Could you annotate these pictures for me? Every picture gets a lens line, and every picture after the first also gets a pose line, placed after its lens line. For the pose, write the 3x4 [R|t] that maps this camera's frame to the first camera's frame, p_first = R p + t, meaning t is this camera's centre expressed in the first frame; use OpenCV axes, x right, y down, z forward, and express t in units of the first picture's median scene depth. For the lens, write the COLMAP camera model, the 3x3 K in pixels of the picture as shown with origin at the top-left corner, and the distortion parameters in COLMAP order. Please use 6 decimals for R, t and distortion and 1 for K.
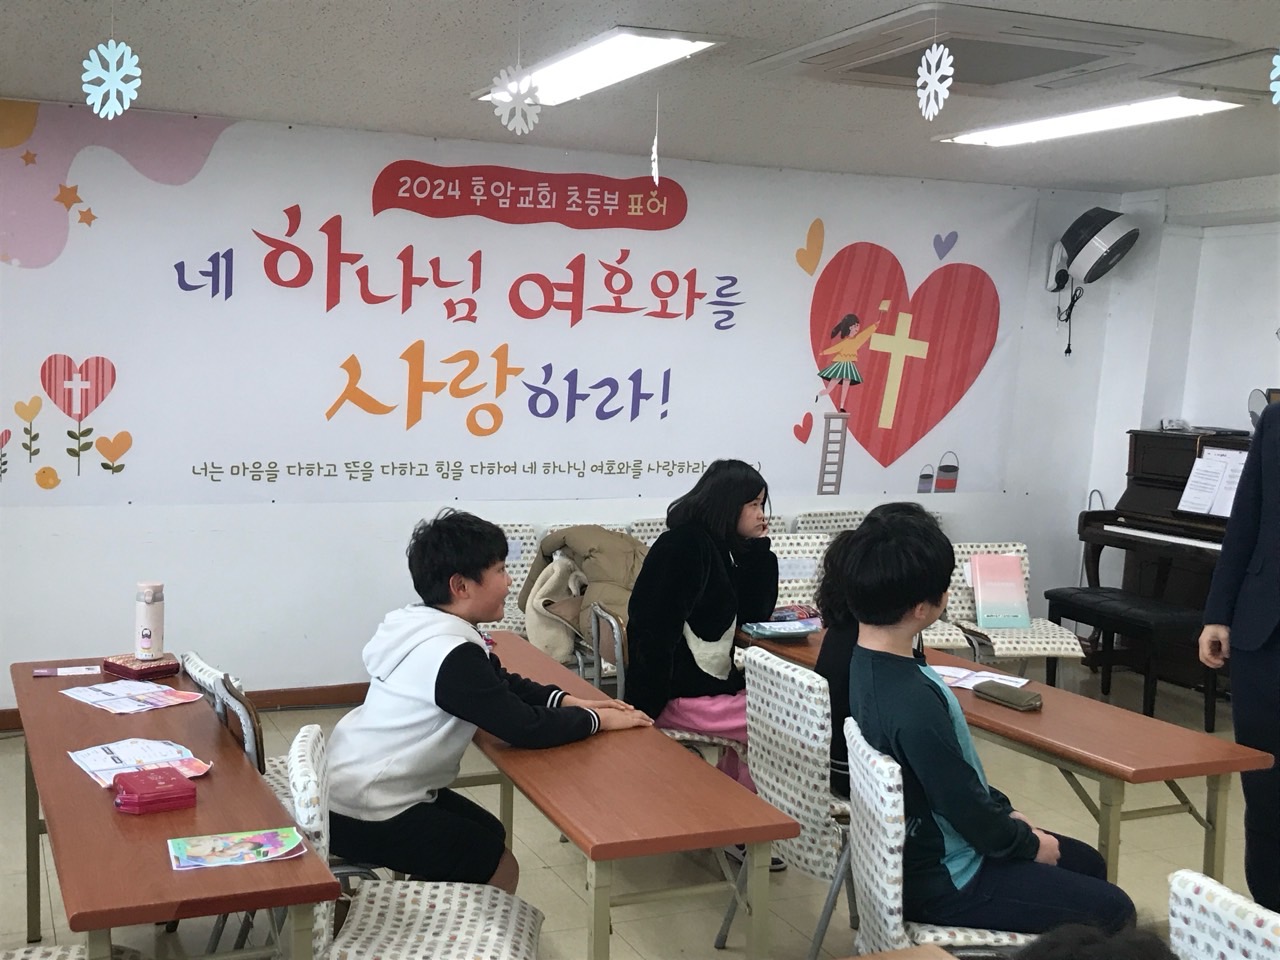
lens RADIAL K [[1494.8, 0, 659.1], [0, 1494.8, 506.0], [0, 0, 1]] dist [0.014889, 0.000000]
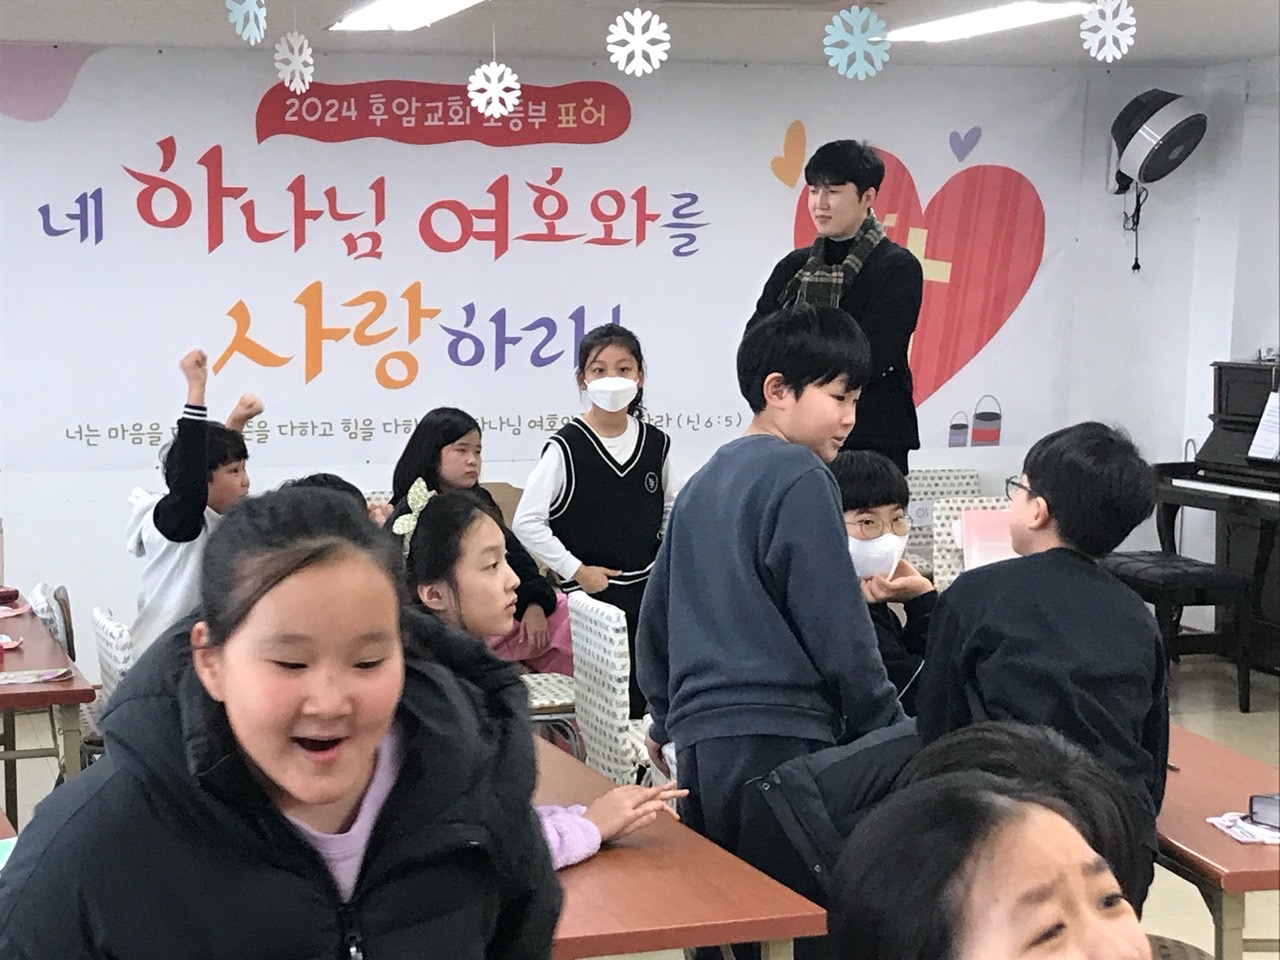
lens RADIAL K [[2485.9, 0, 715.3], [0, 2485.9, 561.7], [0, 0, 1]] dist [0.033681, 0.000000]
pose [[0.995958, -0.024032, -0.086544, 0.191194], [0.024802, 0.999662, 0.007839, 0.047236], [0.086326, -0.009953, 0.996217, -0.430969]]
